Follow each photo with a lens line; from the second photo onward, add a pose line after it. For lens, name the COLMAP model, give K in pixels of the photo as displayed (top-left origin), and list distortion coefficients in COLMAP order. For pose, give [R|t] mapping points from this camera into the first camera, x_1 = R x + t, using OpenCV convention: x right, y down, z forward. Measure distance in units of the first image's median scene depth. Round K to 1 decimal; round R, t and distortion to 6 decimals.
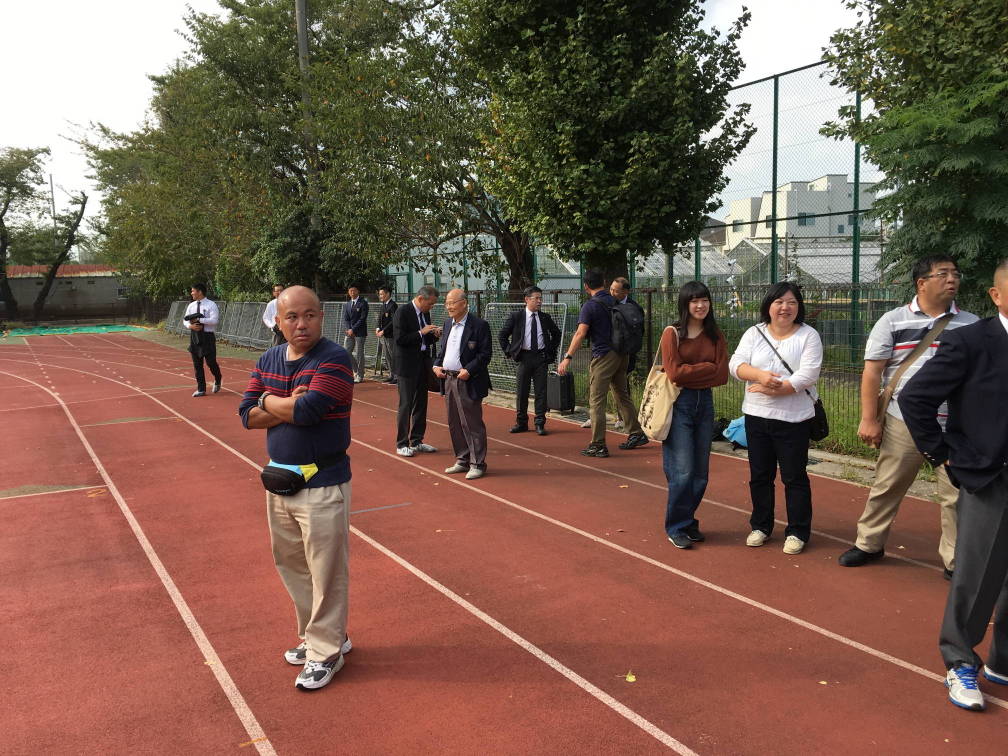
lens RADIAL K [[860.0, 0, 505.8], [0, 860.0, 377.9], [0, 0, 1]] dist [0.070493, -0.093015]
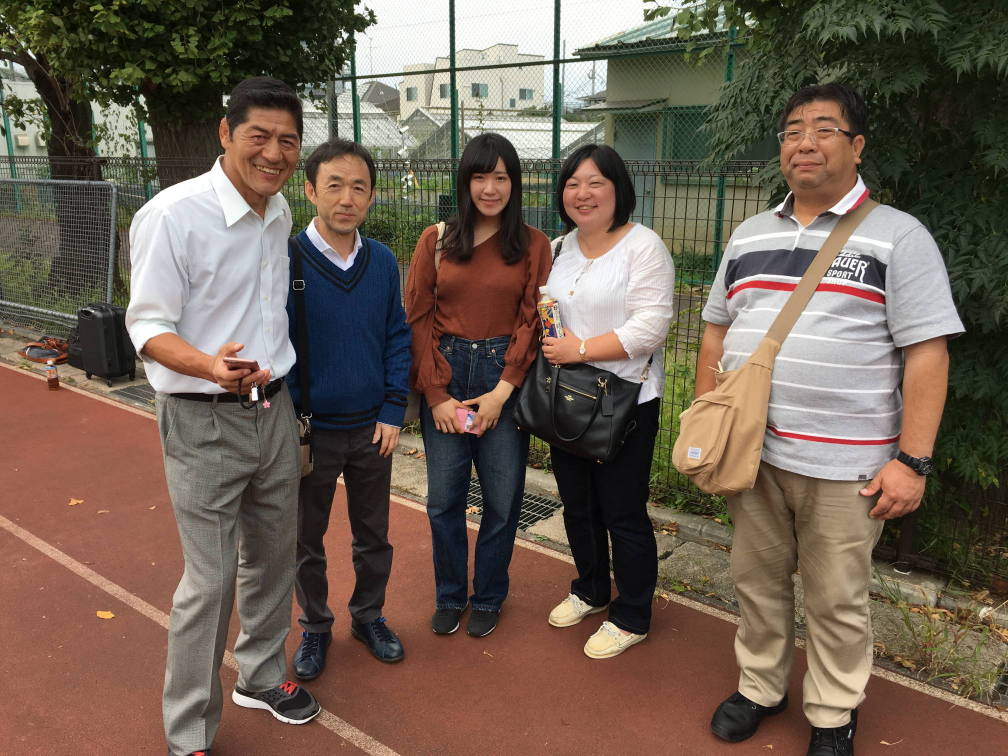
lens RADIAL K [[860.0, 0, 507.4], [0, 860.0, 377.1], [0, 0, 1]] dist [0.070493, -0.093015]
pose [[0.934359, -0.067623, 0.349858, 0.112268], [0.018149, 0.989585, 0.142804, -0.039747], [-0.355871, -0.127080, 0.925854, 0.390881]]
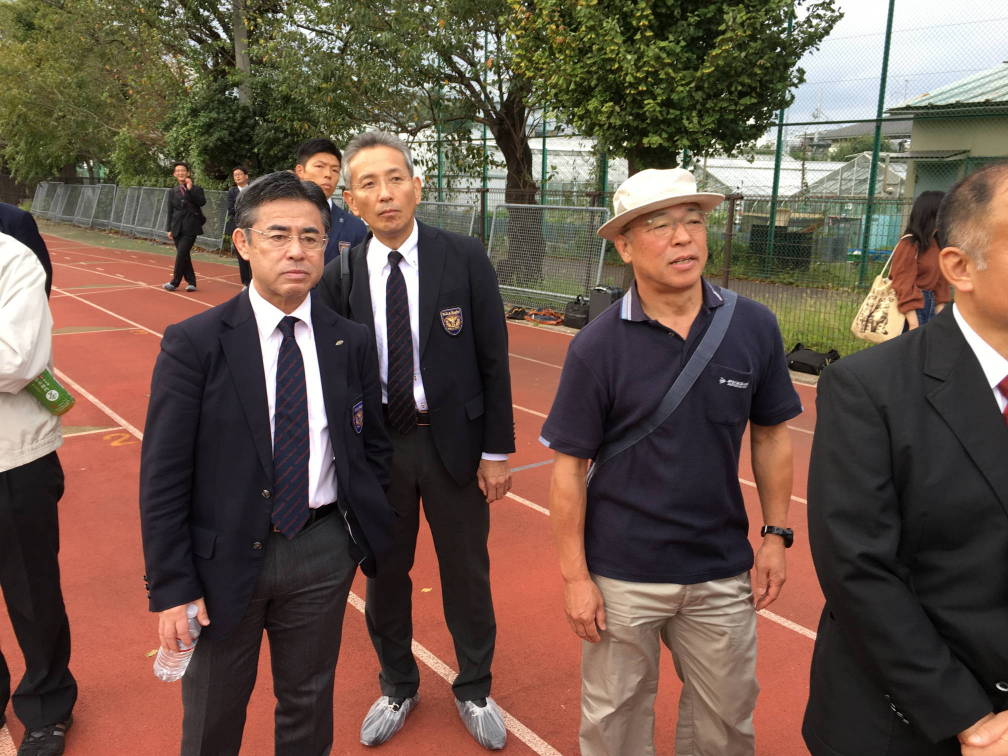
lens RADIAL K [[860.0, 0, 508.4], [0, 860.0, 375.4], [0, 0, 1]] dist [0.070493, -0.093015]
pose [[0.987527, 0.013270, 0.156890, -0.179935], [-0.030375, 0.993780, 0.107139, -0.009203], [-0.154493, -0.110569, 0.981787, 0.153192]]
